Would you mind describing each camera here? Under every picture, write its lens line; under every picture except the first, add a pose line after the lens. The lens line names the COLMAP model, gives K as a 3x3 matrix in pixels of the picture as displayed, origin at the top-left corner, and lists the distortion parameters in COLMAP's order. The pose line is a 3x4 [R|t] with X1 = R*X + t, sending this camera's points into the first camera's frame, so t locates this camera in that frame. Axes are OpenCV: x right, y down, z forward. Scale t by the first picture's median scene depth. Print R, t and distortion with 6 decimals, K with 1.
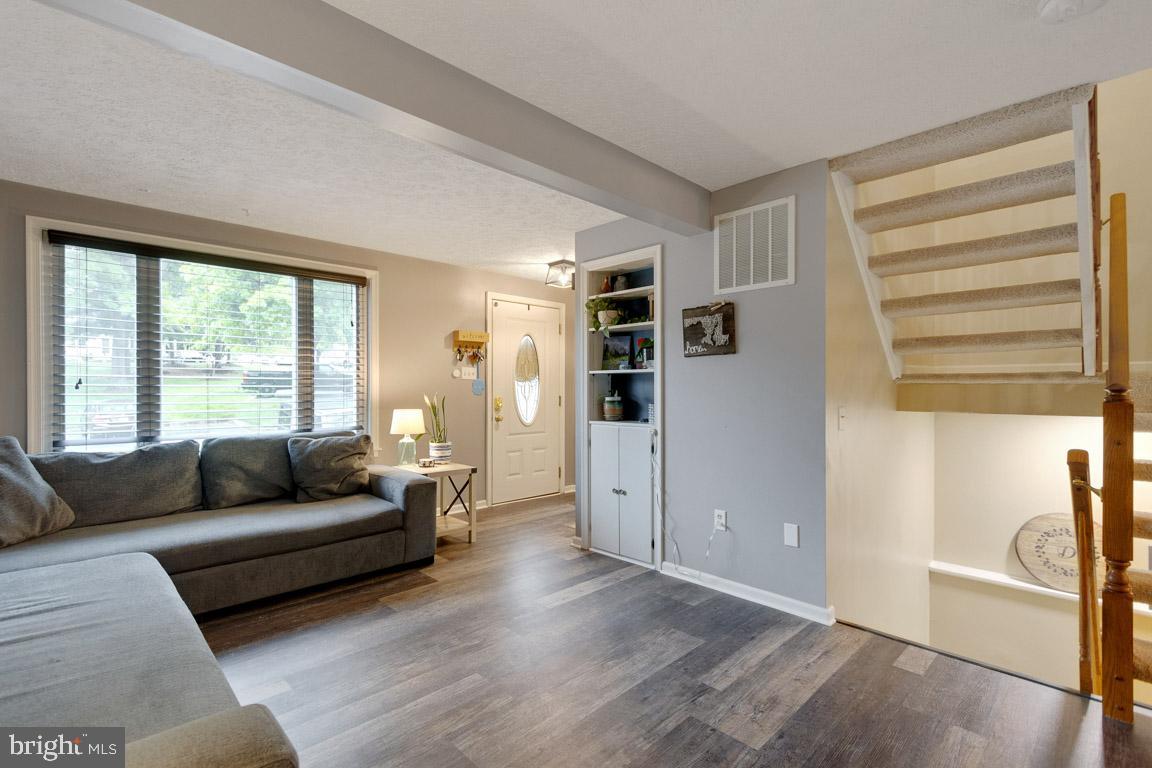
lens RADIAL K [[525.8, 0, 564.5], [0, 525.8, 384.7], [0, 0, 1]] dist [0.002434, -0.000038]
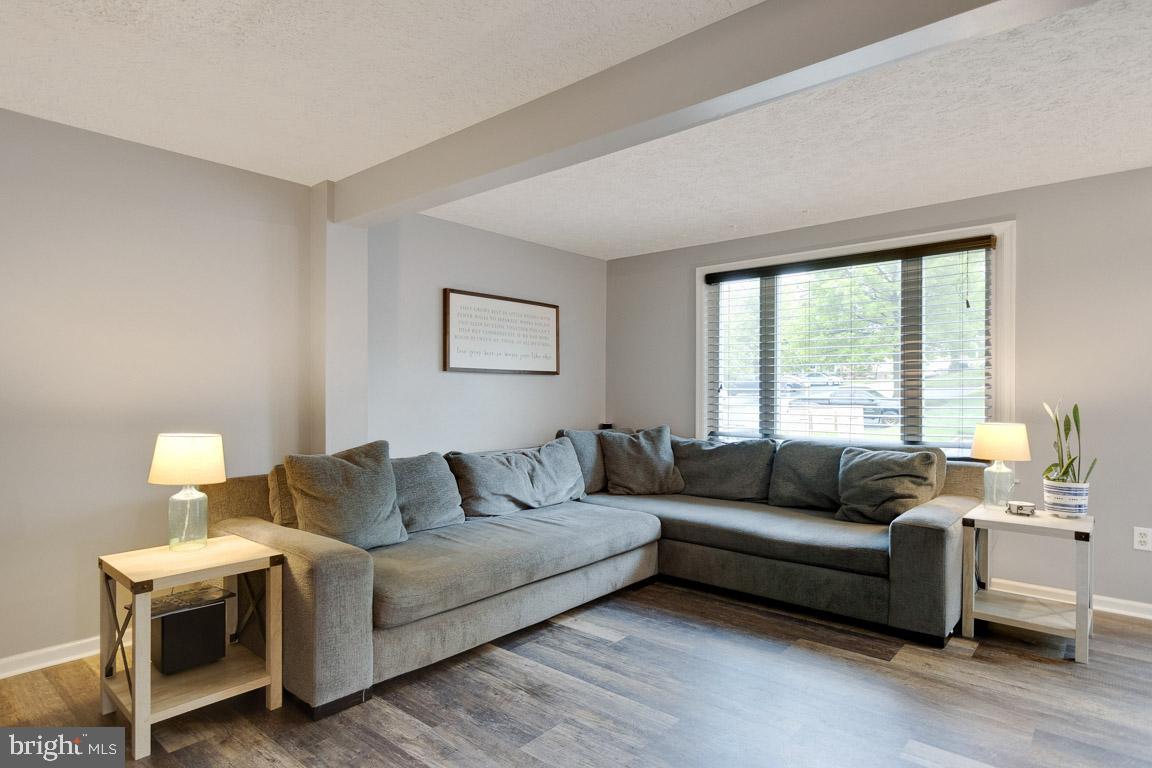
lens RADIAL K [[622.1, 0, 561.9], [0, 622.1, 388.9], [0, 0, 1]] dist [0.000840, 0.000403]
pose [[0.077744, -0.008206, -0.996940, 0.573207], [0.005657, 0.999954, -0.007789, 0.009301], [0.996957, -0.005034, 0.077787, 0.498942]]
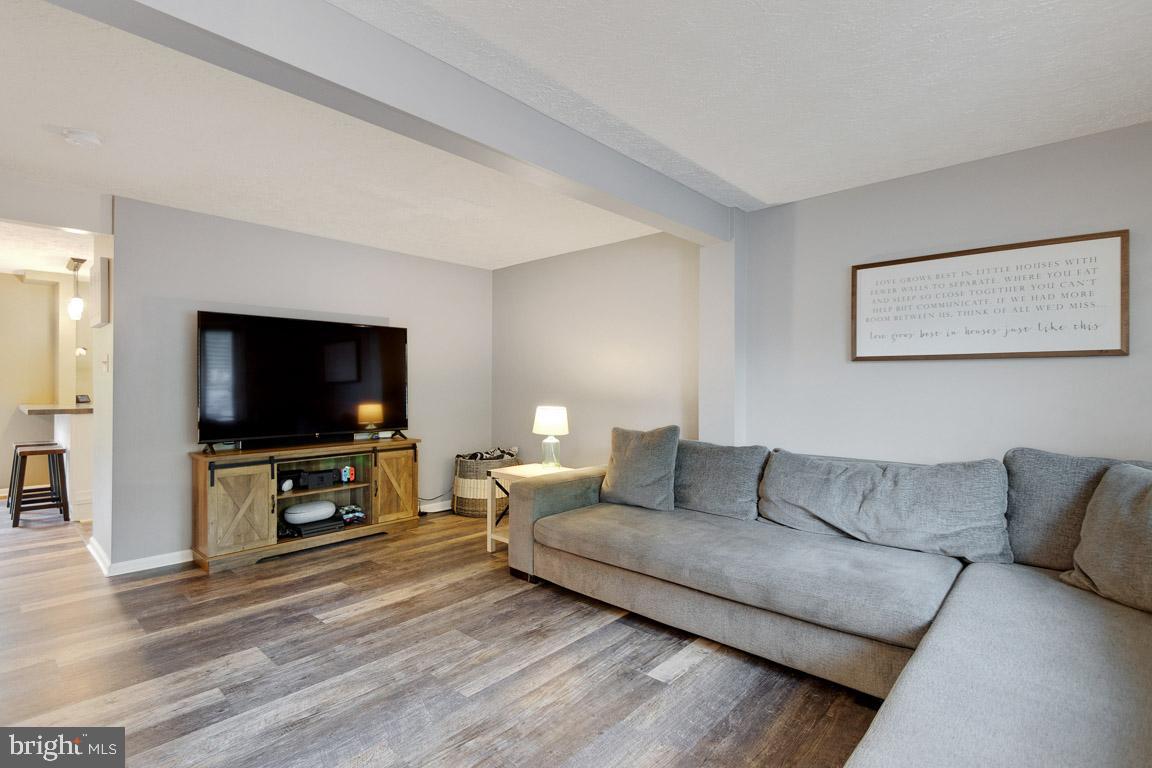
lens RADIAL K [[537.8, 0, 576.0], [0, 537.8, 384.0], [0, 0, 1]] dist [0.001463, -0.000208]
pose [[-0.997748, -0.003481, -0.066982, -0.198145], [-0.003239, 0.999988, -0.003732, 0.006702], [0.066994, -0.003507, -0.997747, 1.326533]]
